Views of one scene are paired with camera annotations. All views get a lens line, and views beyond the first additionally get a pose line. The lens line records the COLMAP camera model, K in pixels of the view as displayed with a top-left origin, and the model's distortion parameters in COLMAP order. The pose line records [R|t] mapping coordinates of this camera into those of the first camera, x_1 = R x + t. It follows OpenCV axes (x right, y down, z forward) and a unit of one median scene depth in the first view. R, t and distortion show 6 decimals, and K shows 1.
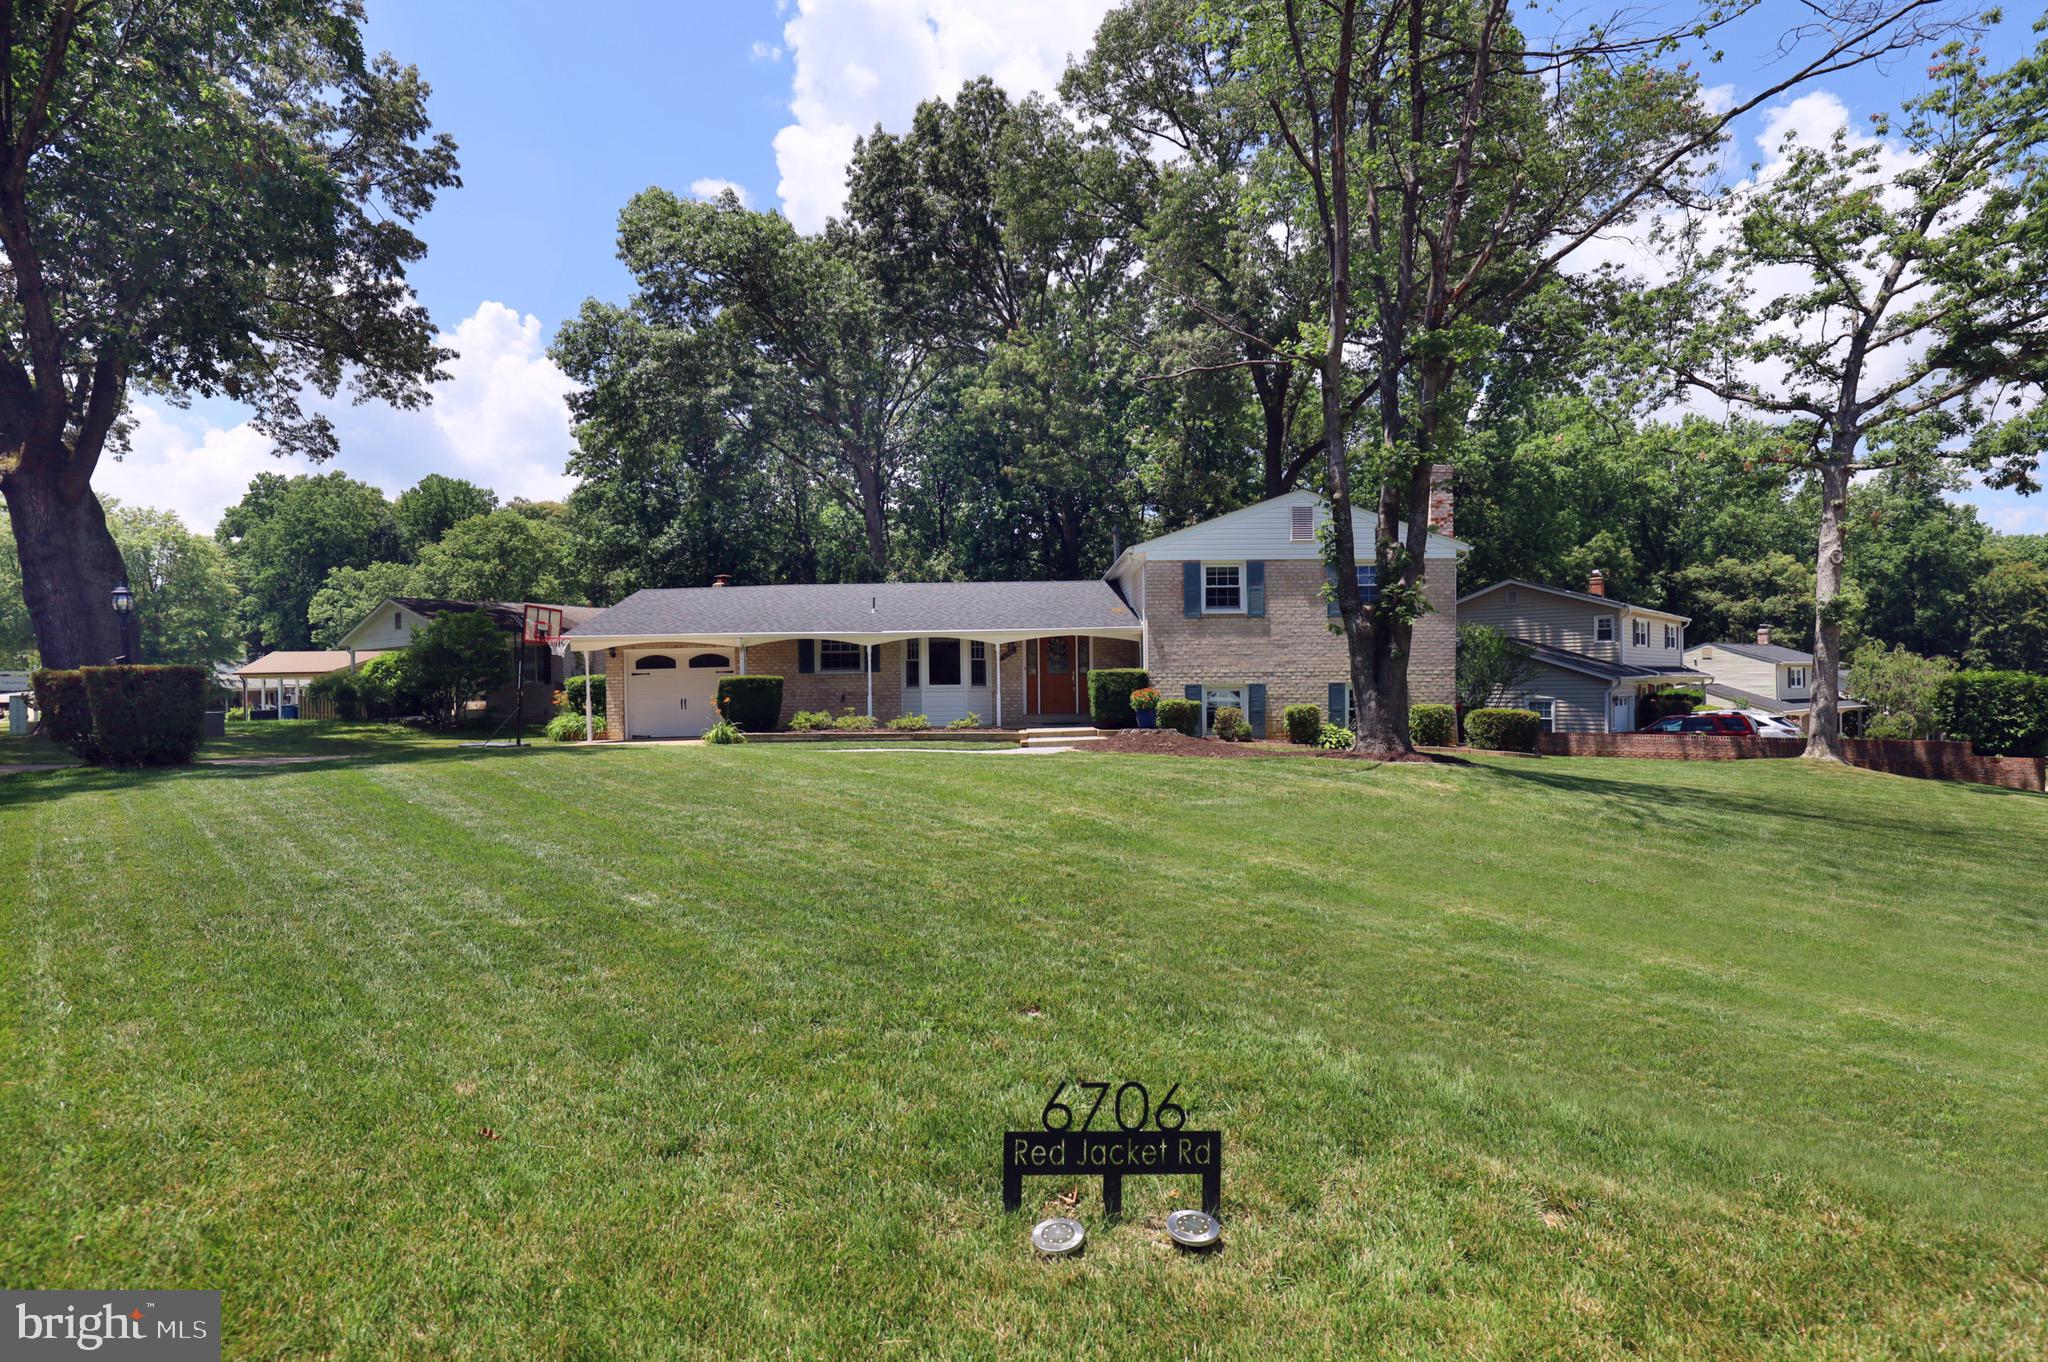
lens RADIAL K [[954.0, 0, 1022.8], [0, 954.0, 730.6], [0, 0, 1]] dist [0.001569, 0.000068]
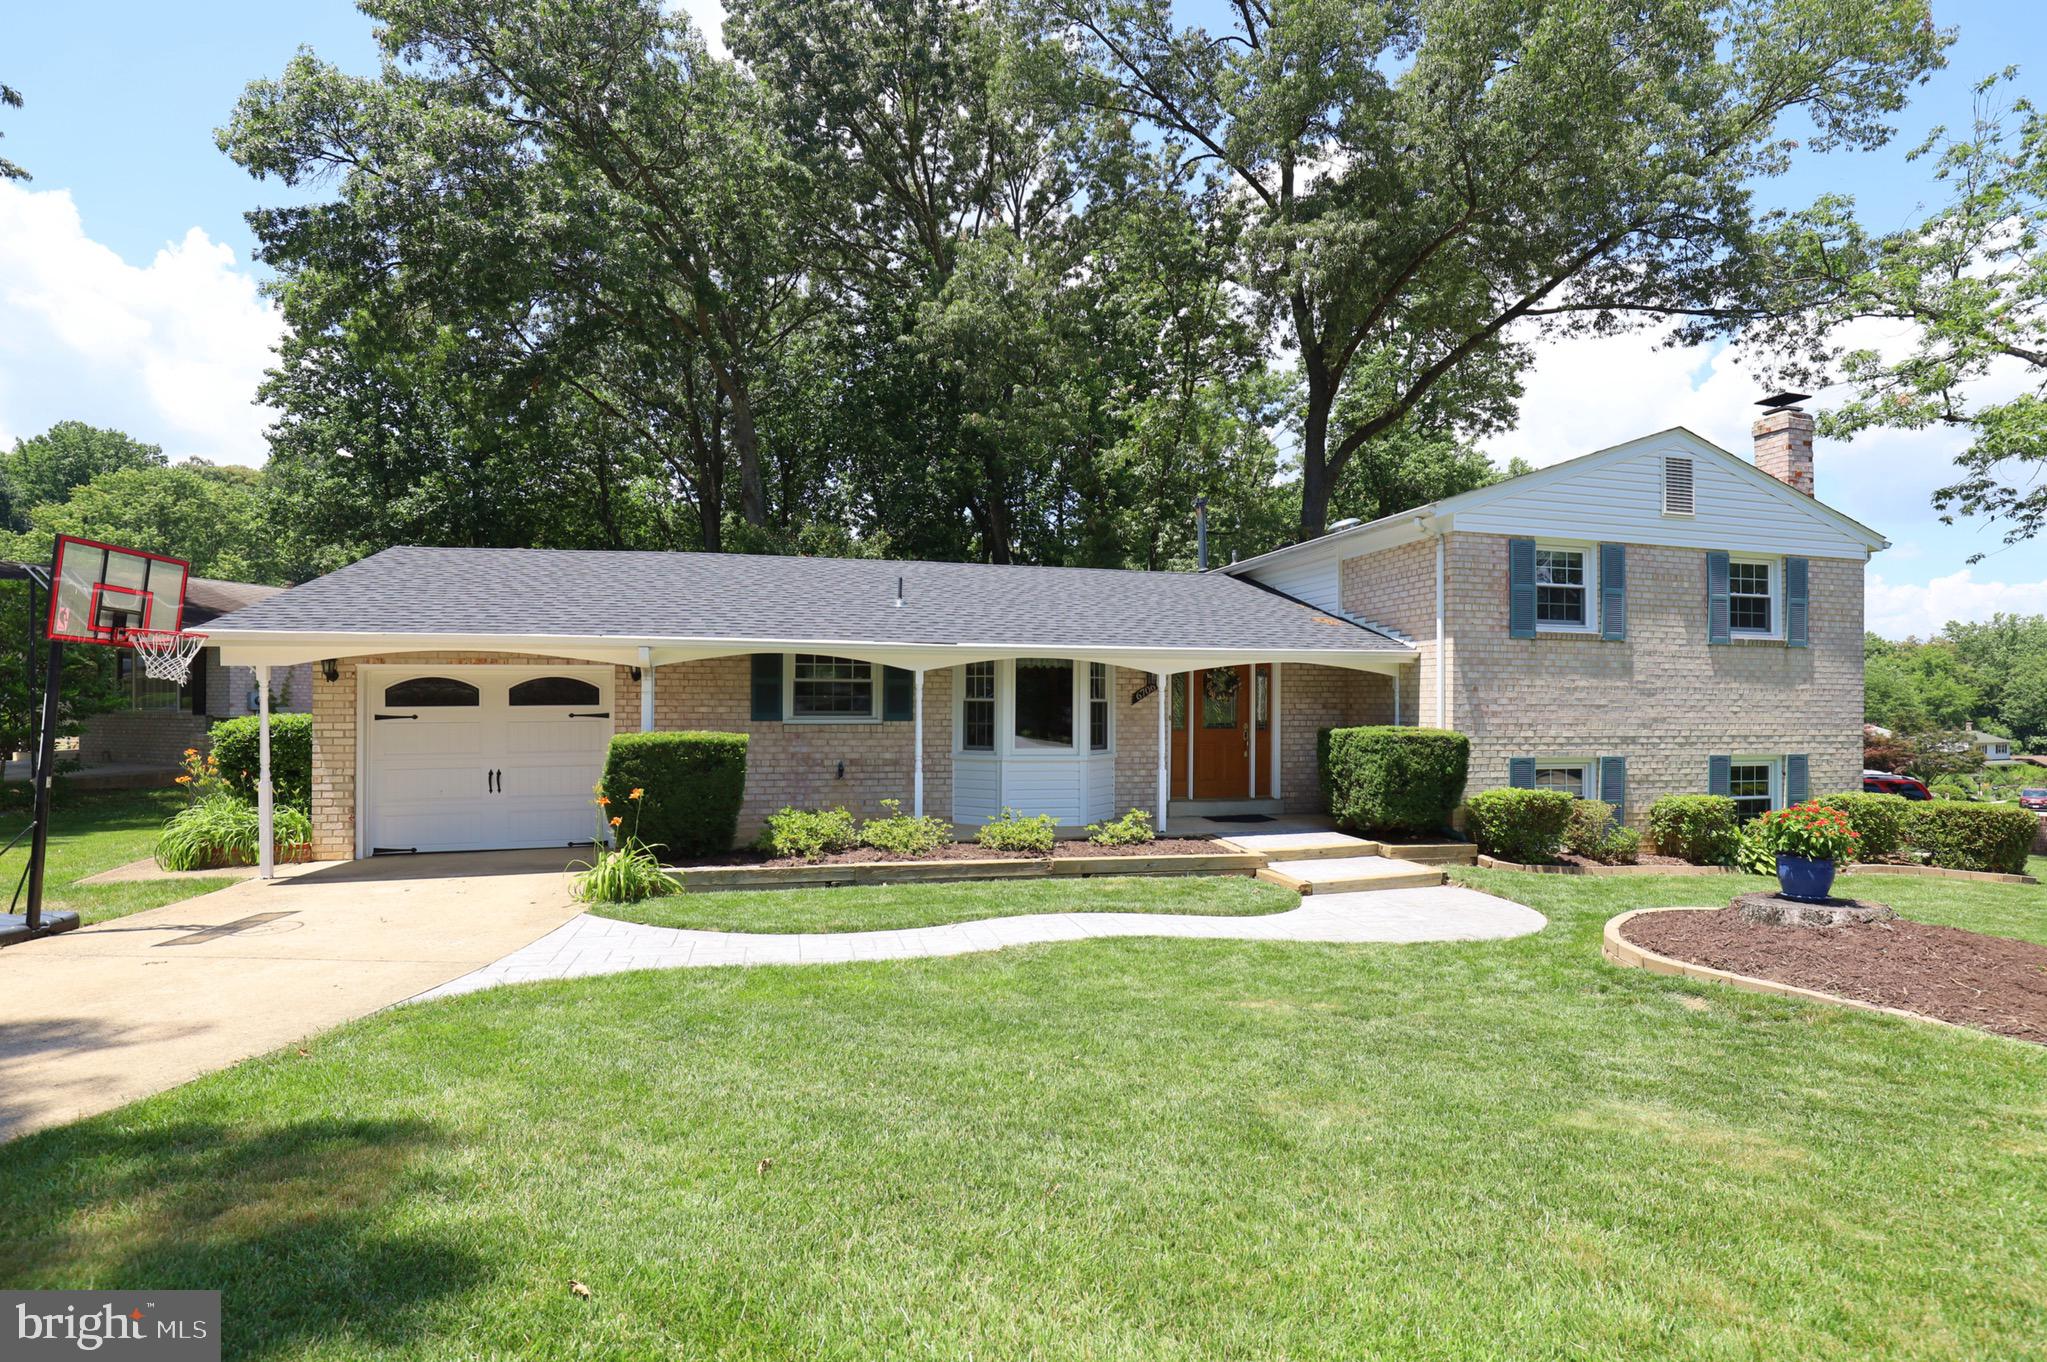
lens RADIAL K [[932.7, 0, 1022.3], [0, 932.7, 733.3], [0, 0, 1]] dist [-0.026098, 0.000399]
pose [[0.970178, 0.011157, 0.242135, -0.212785], [-0.007469, 0.999842, -0.016147, -0.046525], [-0.242277, 0.013857, 0.970108, 0.491381]]
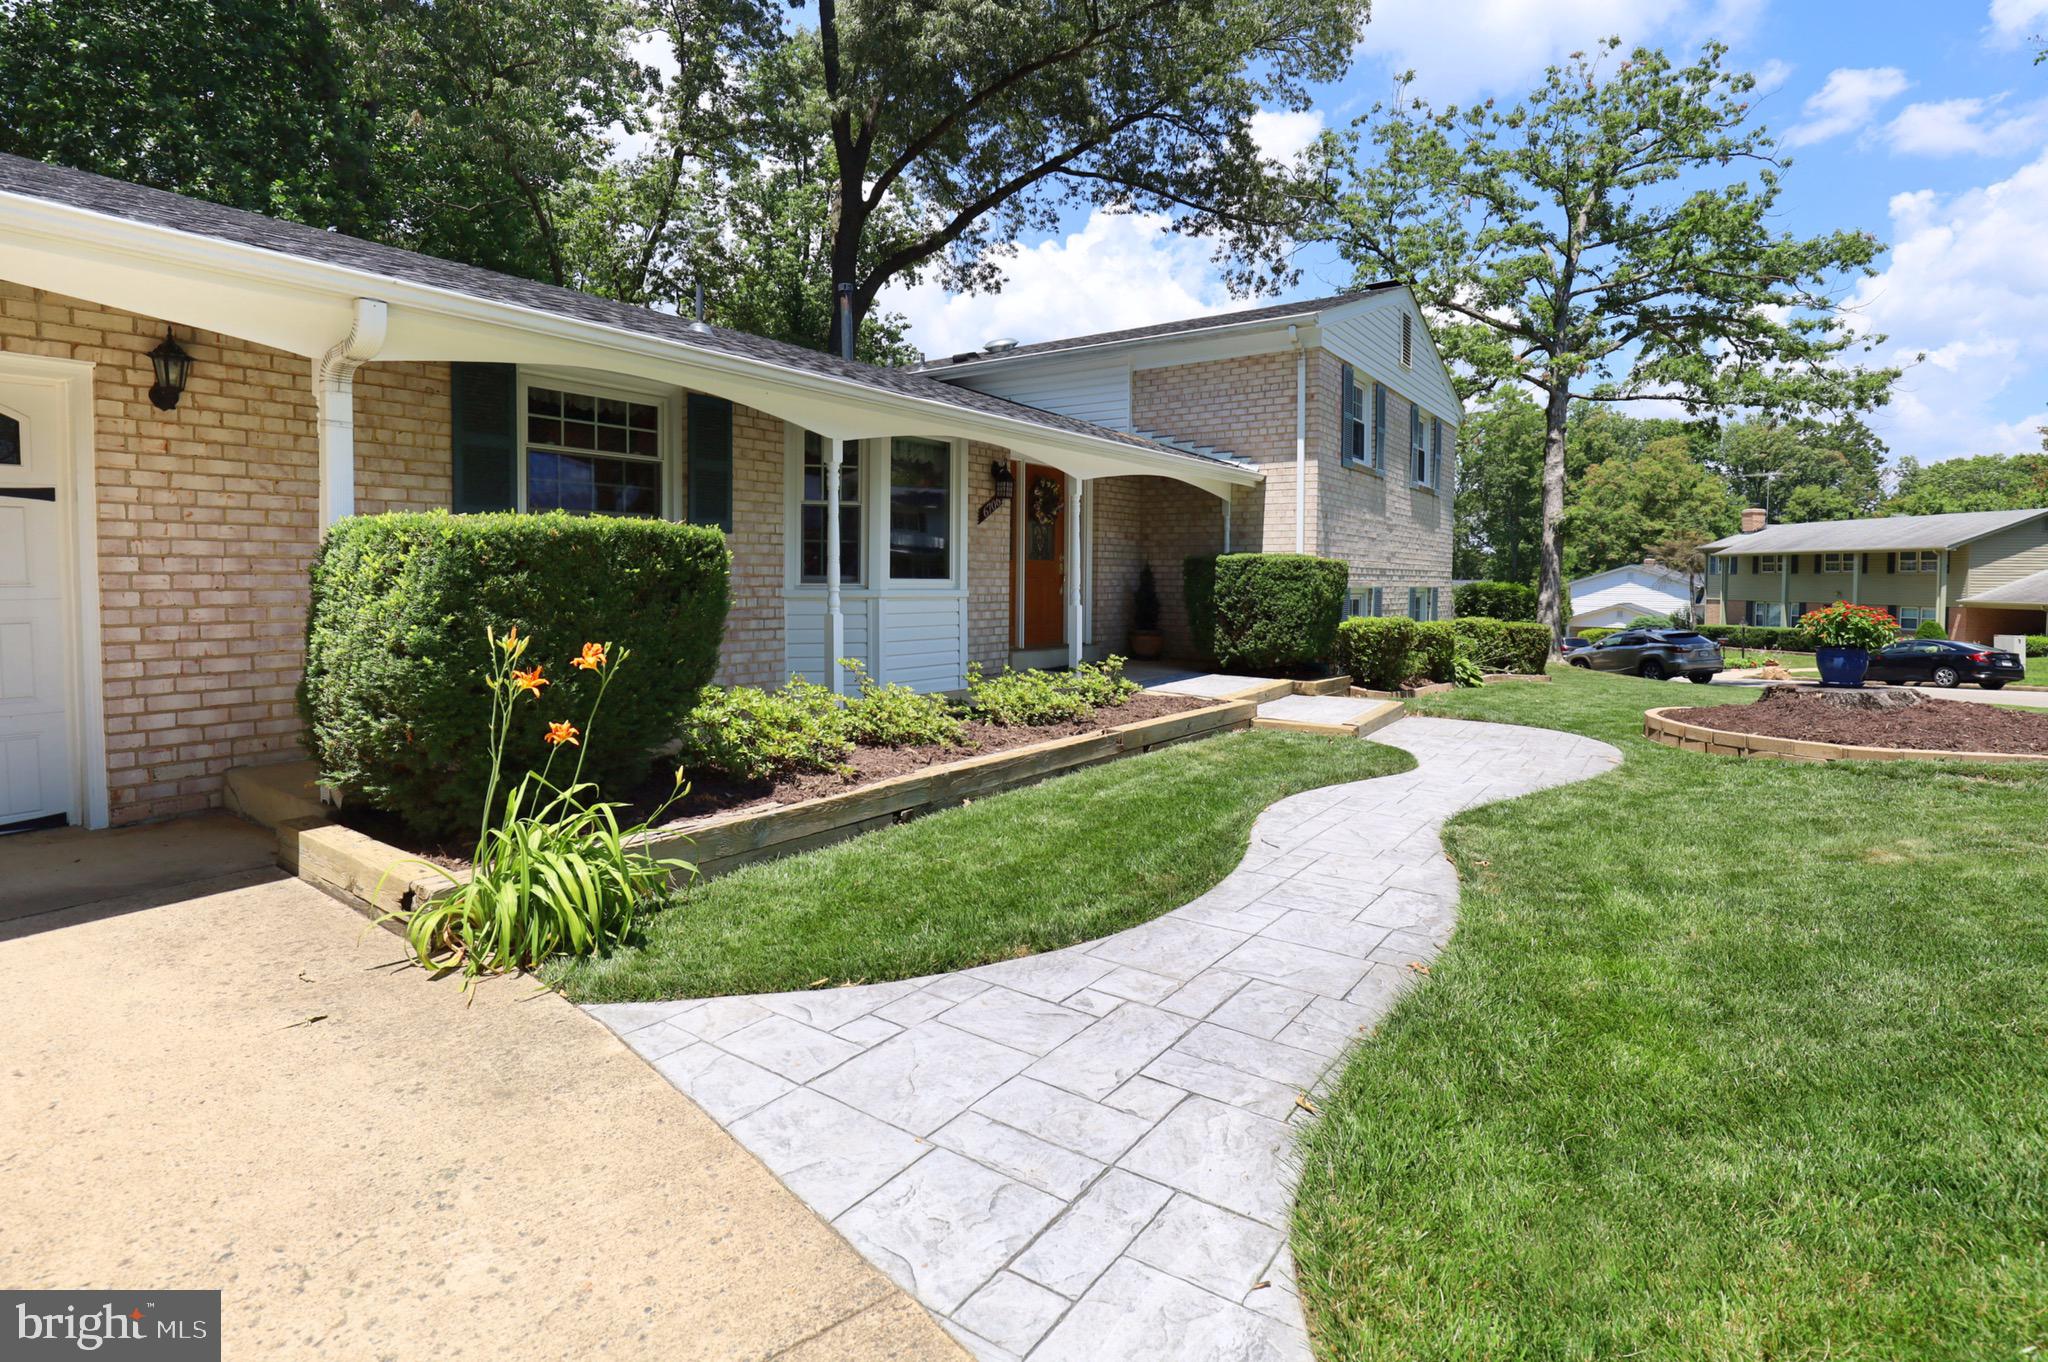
lens RADIAL K [[953.8, 0, 1026.2], [0, 953.8, 631.7], [0, 0, 1]] dist [0.001068, 0.000107]
pose [[0.586948, -0.026202, 0.809201, -0.339956], [0.014753, 0.999656, 0.021669, -0.034084], [-0.809491, -0.000781, 0.587132, 0.733351]]
